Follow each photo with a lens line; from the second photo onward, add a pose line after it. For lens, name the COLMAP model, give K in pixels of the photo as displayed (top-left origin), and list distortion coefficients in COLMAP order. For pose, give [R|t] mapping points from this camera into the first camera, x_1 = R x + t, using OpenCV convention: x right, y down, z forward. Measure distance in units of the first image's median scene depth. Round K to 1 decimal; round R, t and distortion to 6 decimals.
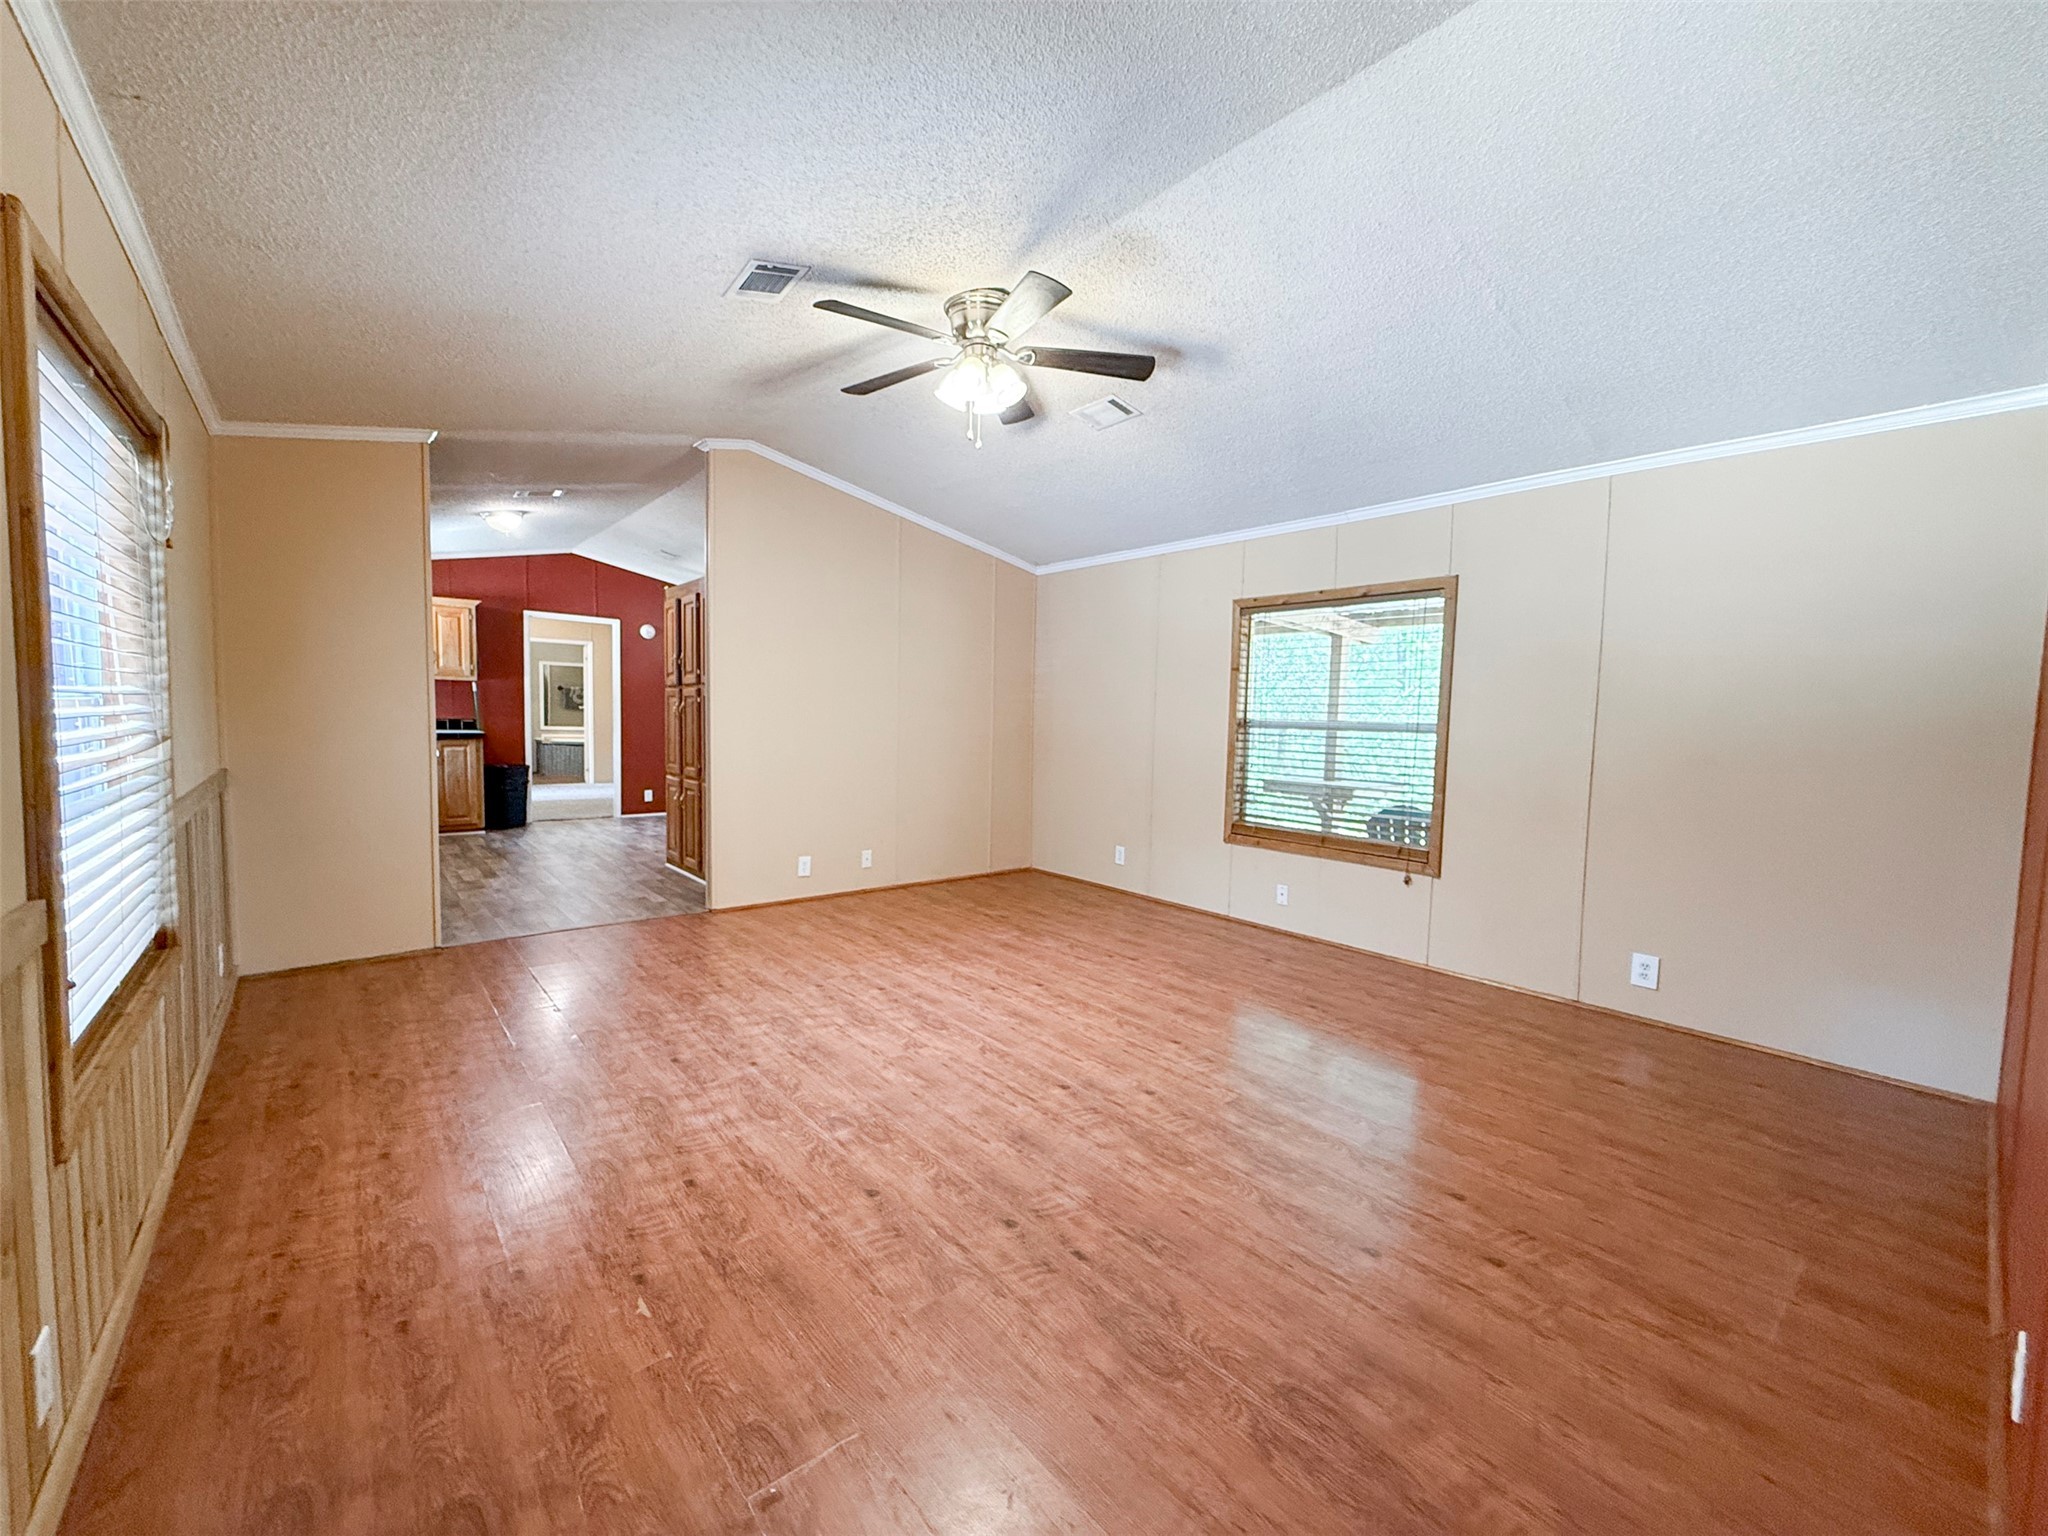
lens RADIAL K [[813.2, 0, 1020.1], [0, 813.2, 770.1], [0, 0, 1]] dist [0.001279, -0.000510]
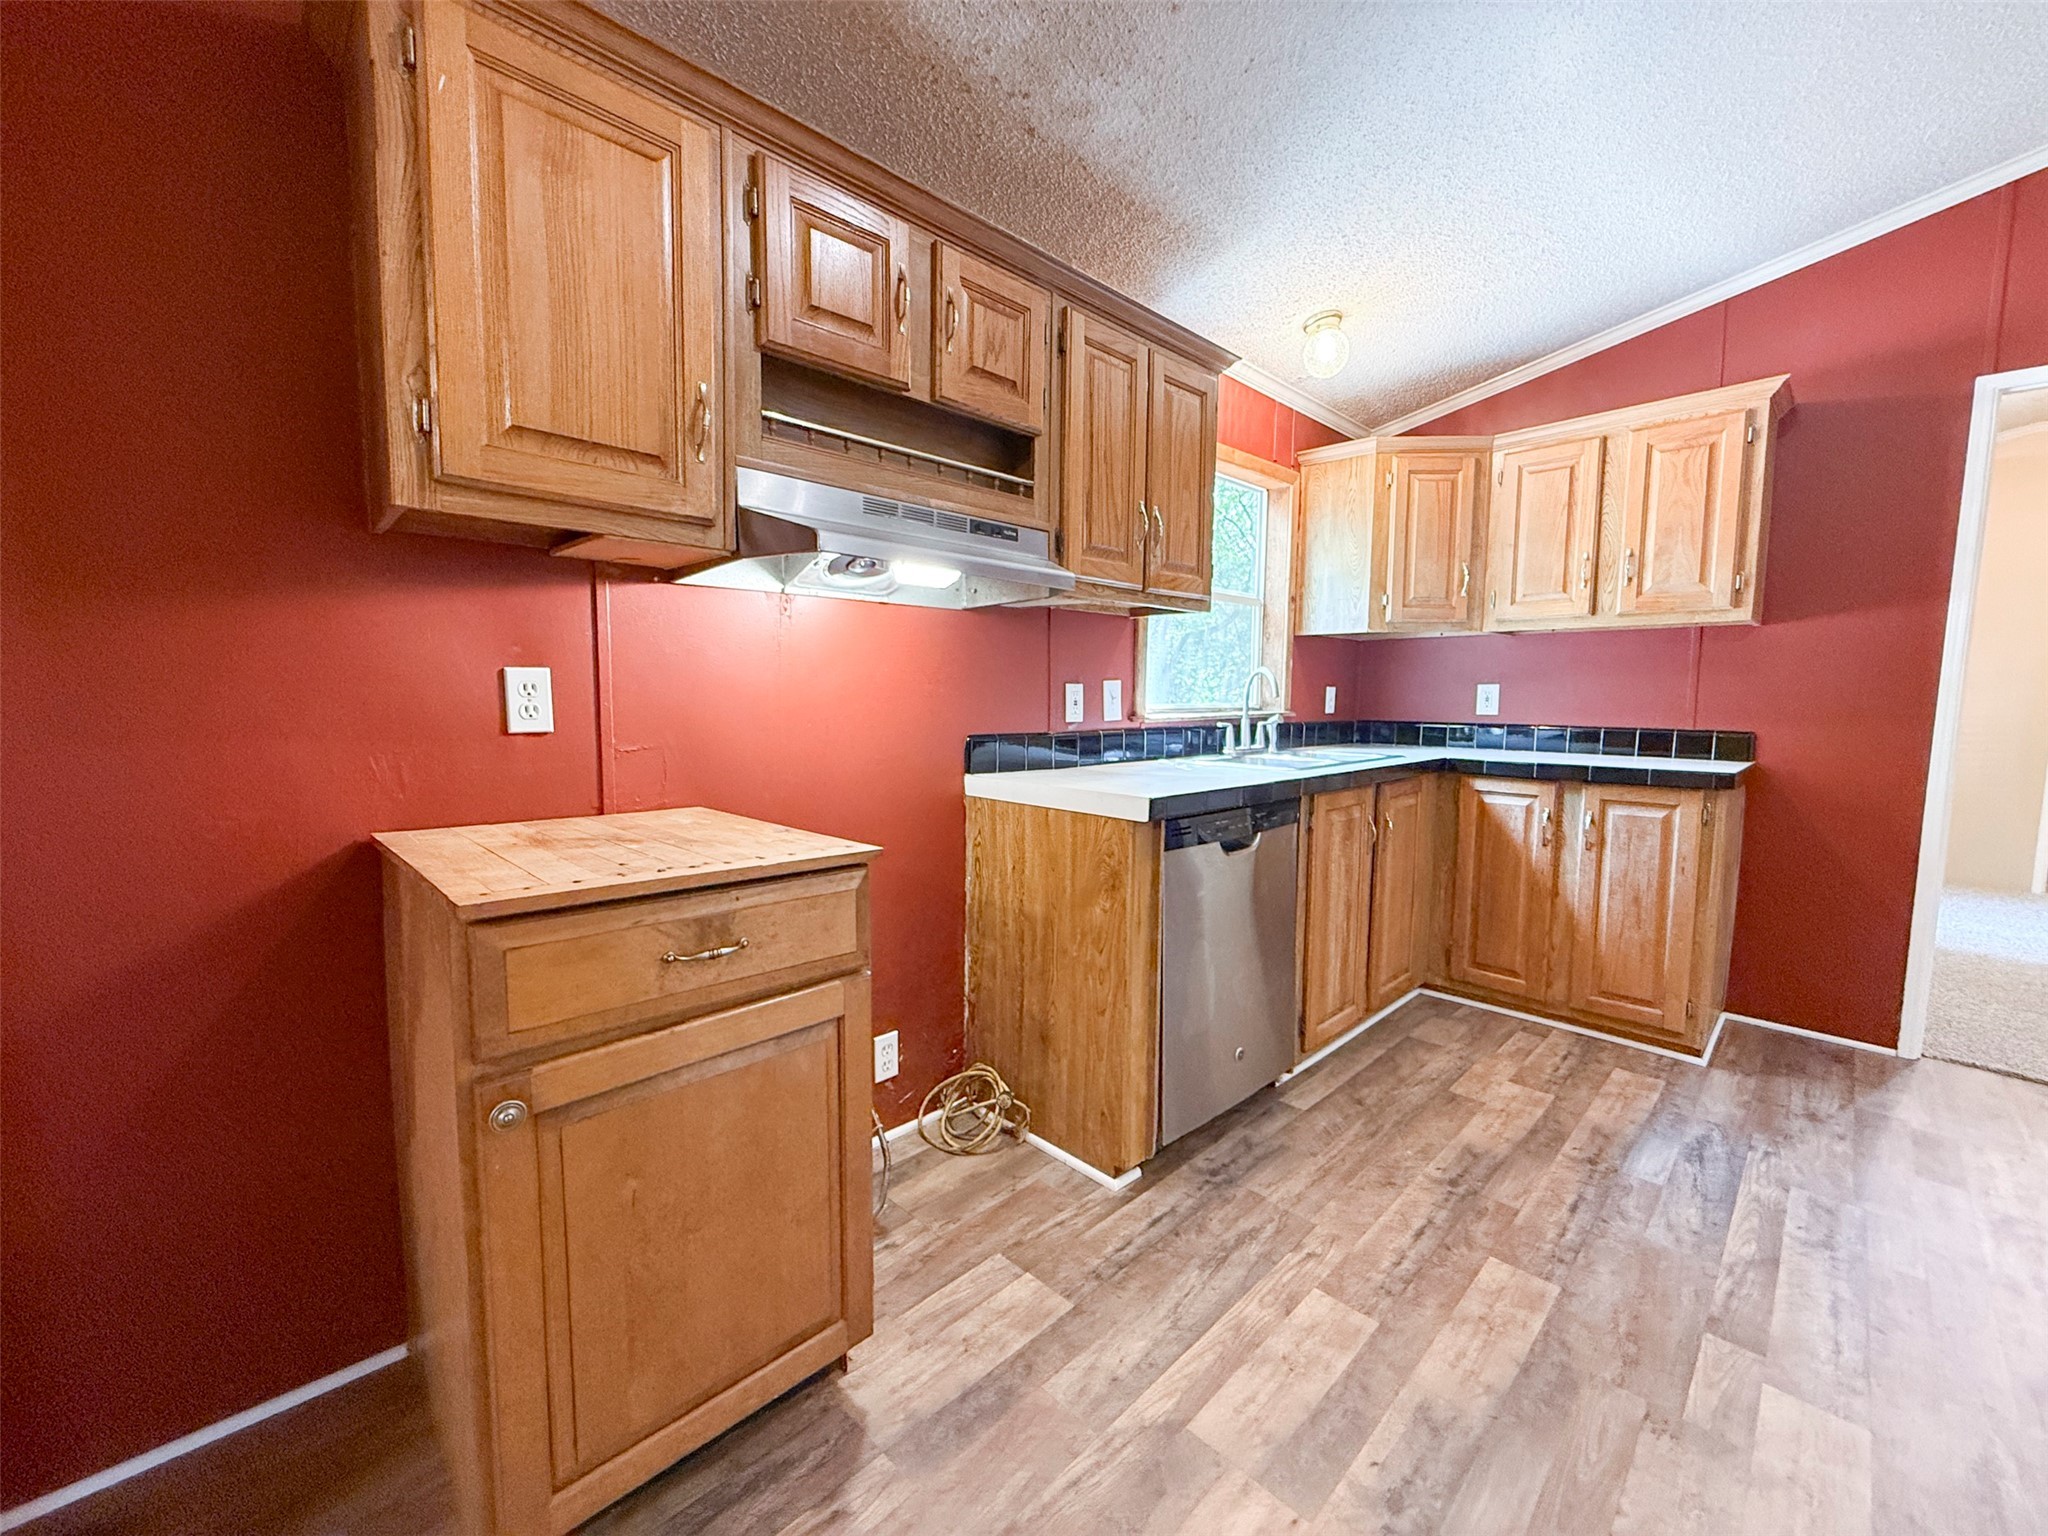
lens RADIAL K [[813.2, 0, 1020.1], [0, 813.2, 770.1], [0, 0, 1]] dist [0.001279, -0.000510]
pose [[0.066956, 0.067287, -0.995485, -0.771532], [-0.079143, 0.994938, 0.061927, -0.098879], [0.994612, 0.074639, 0.071942, 1.517746]]
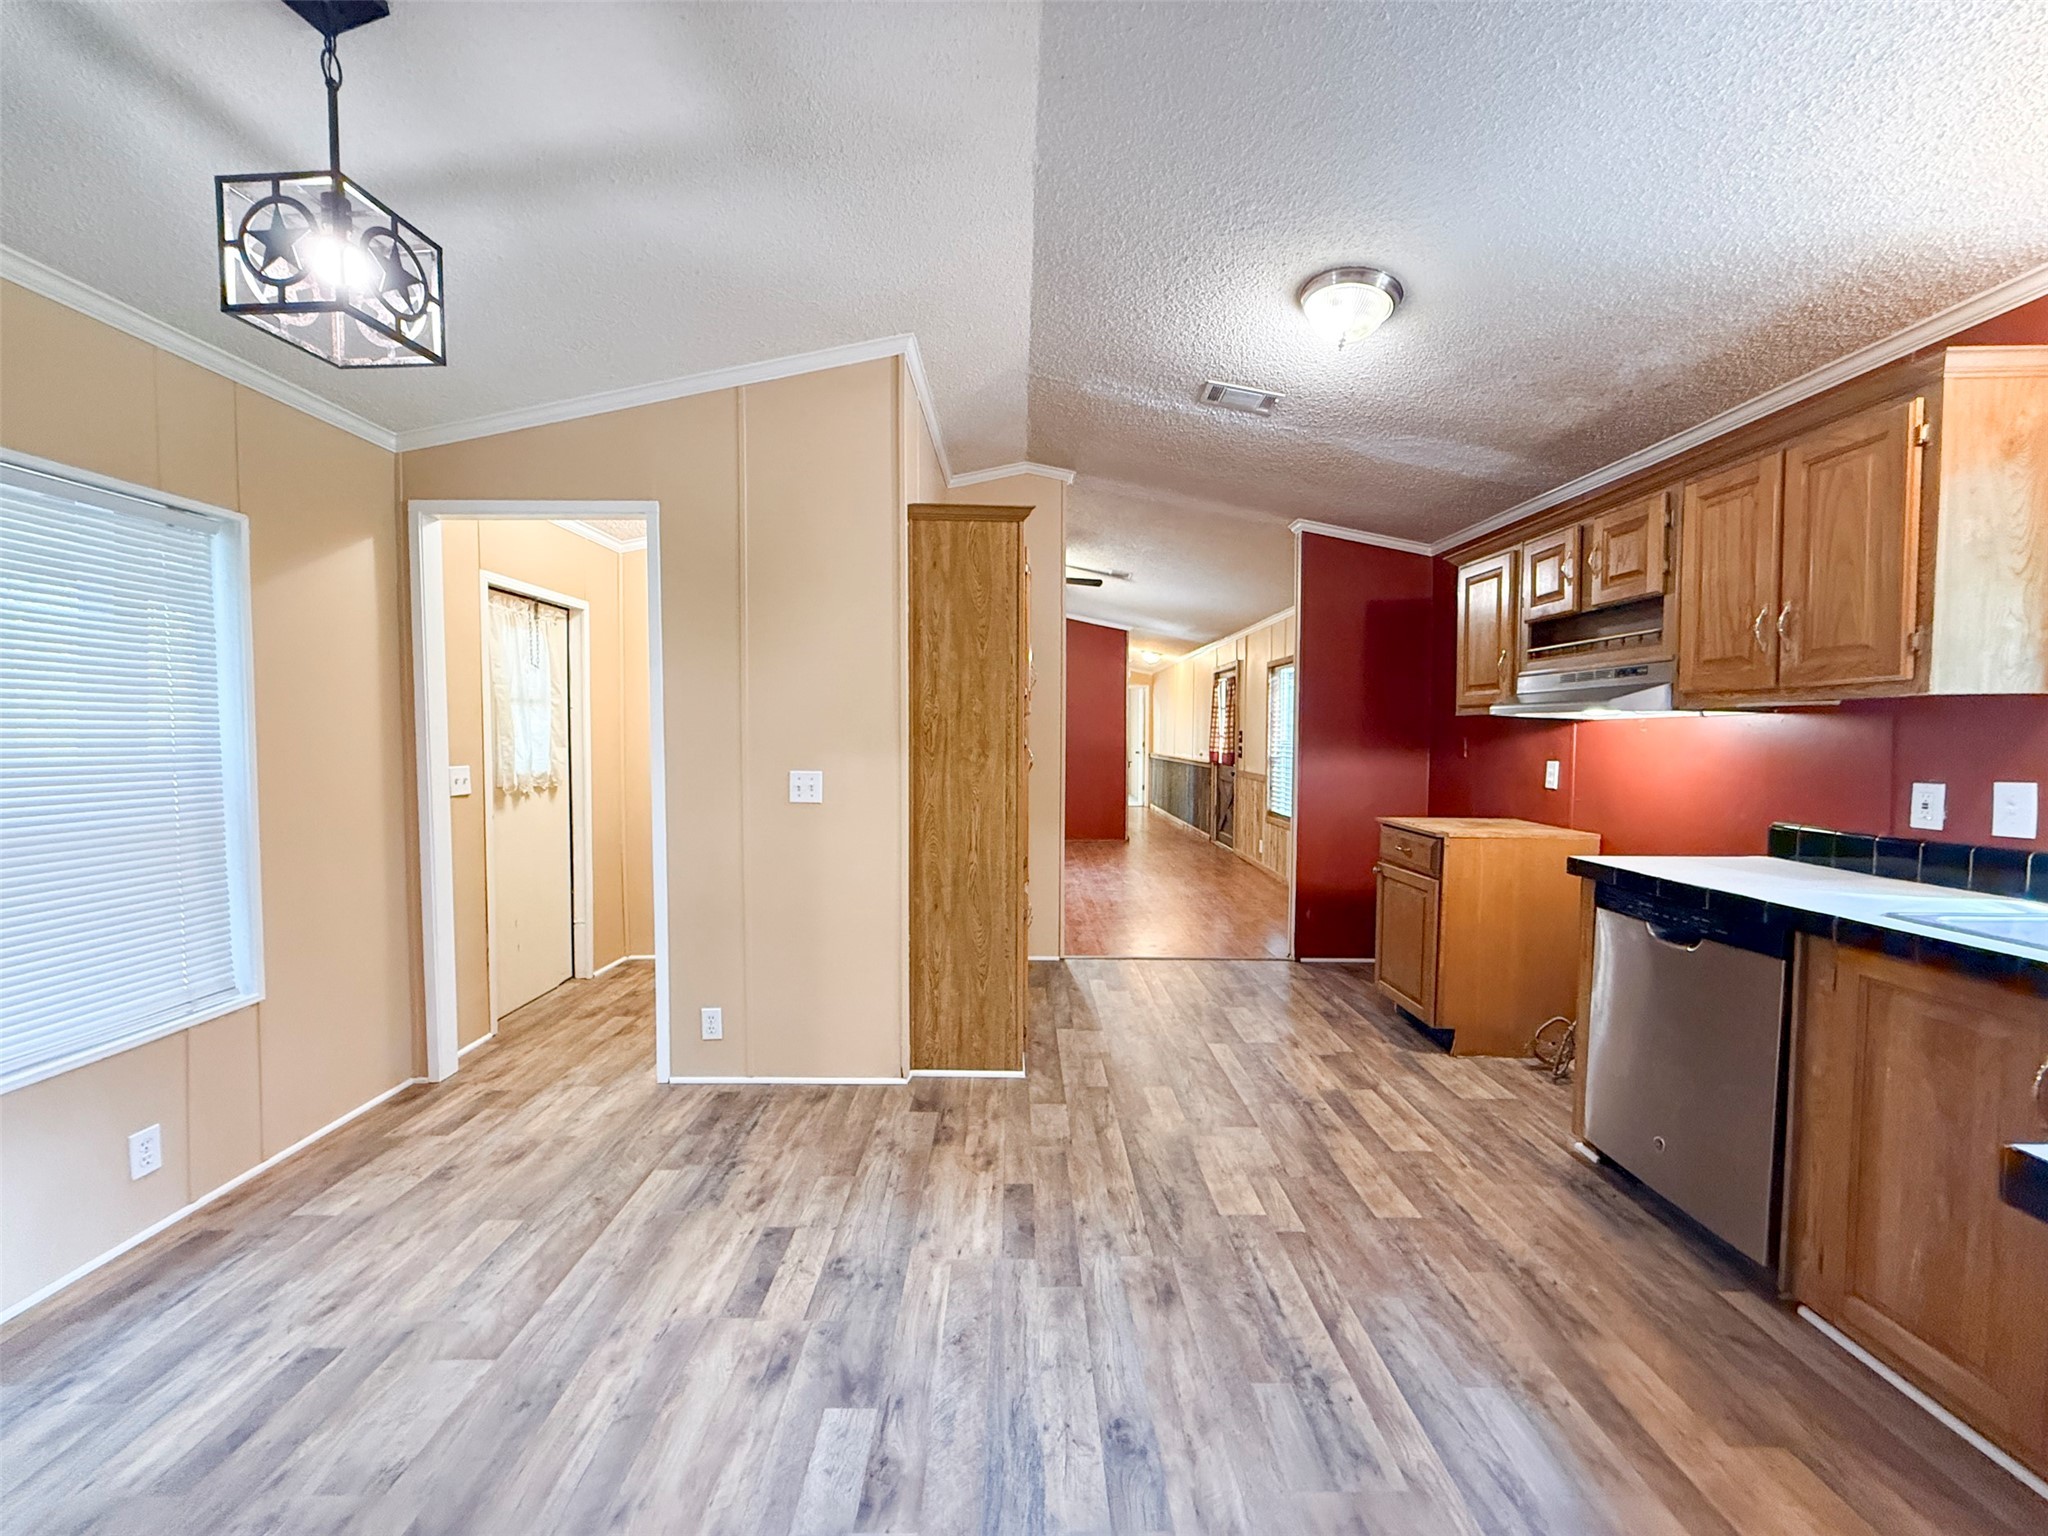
lens RADIAL K [[813.2, 0, 1020.1], [0, 813.2, 770.1], [0, 0, 1]] dist [0.001279, -0.000510]
pose [[-0.763957, -0.056217, 0.642813, -1.379853], [0.023790, 0.993067, 0.115121, -0.232218], [-0.644828, 0.103240, -0.757323, 2.524525]]
